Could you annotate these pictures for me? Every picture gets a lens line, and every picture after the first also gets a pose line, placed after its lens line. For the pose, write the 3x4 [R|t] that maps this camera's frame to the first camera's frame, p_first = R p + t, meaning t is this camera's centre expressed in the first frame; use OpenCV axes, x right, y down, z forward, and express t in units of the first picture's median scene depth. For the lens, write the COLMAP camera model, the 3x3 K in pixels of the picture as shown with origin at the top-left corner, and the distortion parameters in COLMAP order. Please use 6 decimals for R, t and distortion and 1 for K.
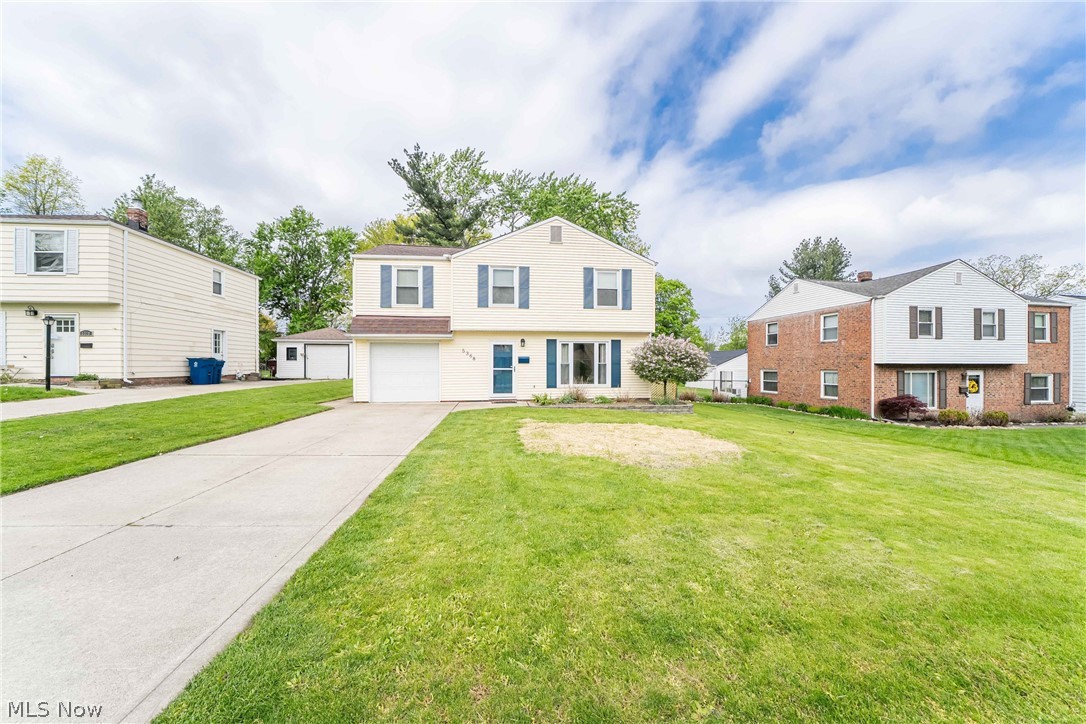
lens RADIAL K [[378.6, 0, 544.2], [0, 378.6, 361.1], [0, 0, 1]] dist [-0.017479, 0.000049]
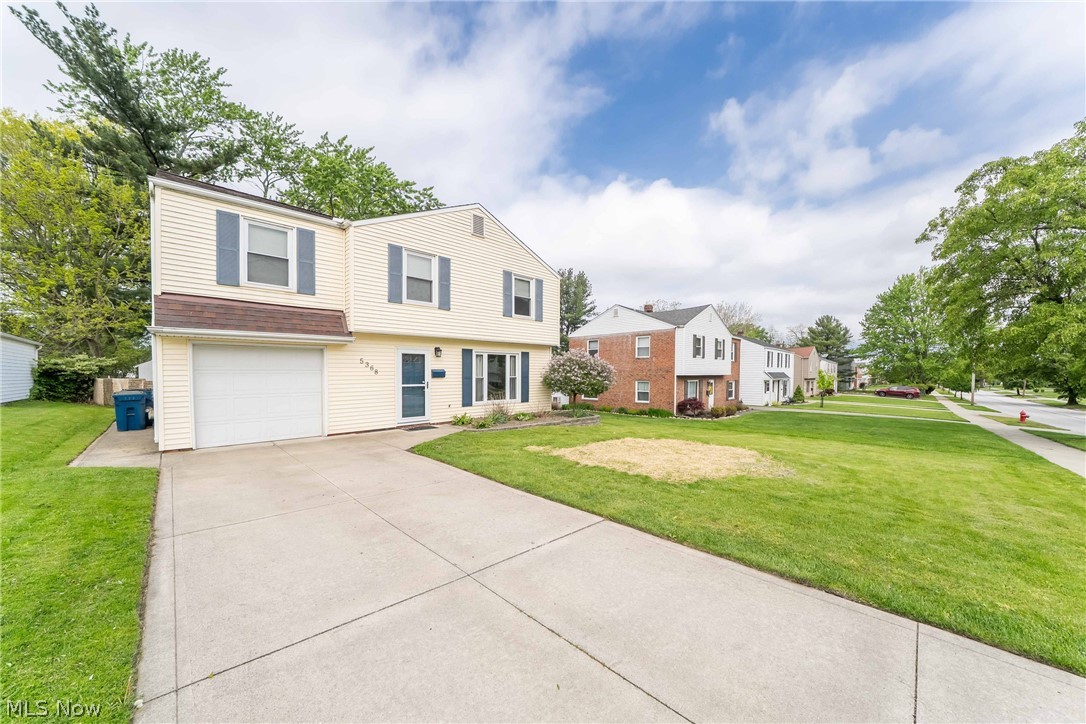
lens RADIAL K [[386.9, 0, 538.8], [0, 386.9, 375.5], [0, 0, 1]] dist [-0.015595, 0.000524]
pose [[0.786258, -0.005211, 0.617876, -0.386546], [-0.006283, 0.999845, 0.016428, -0.013473], [-0.617866, -0.016799, 0.786104, 0.218808]]
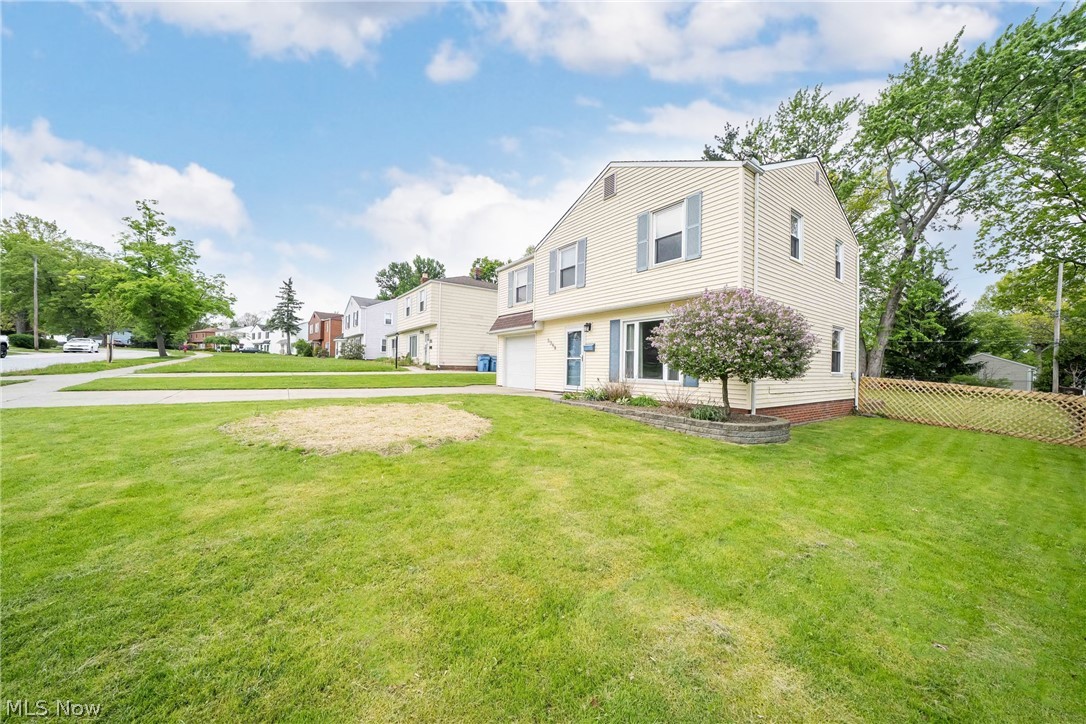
lens RADIAL K [[375.6, 0, 539.3], [0, 375.6, 348.2], [0, 0, 1]] dist [-0.027409, 0.003164]
pose [[0.480365, -0.032808, -0.876455, 0.617001], [-0.004346, 0.999199, -0.039785, 0.031831], [0.877058, 0.022920, 0.479837, 0.489827]]
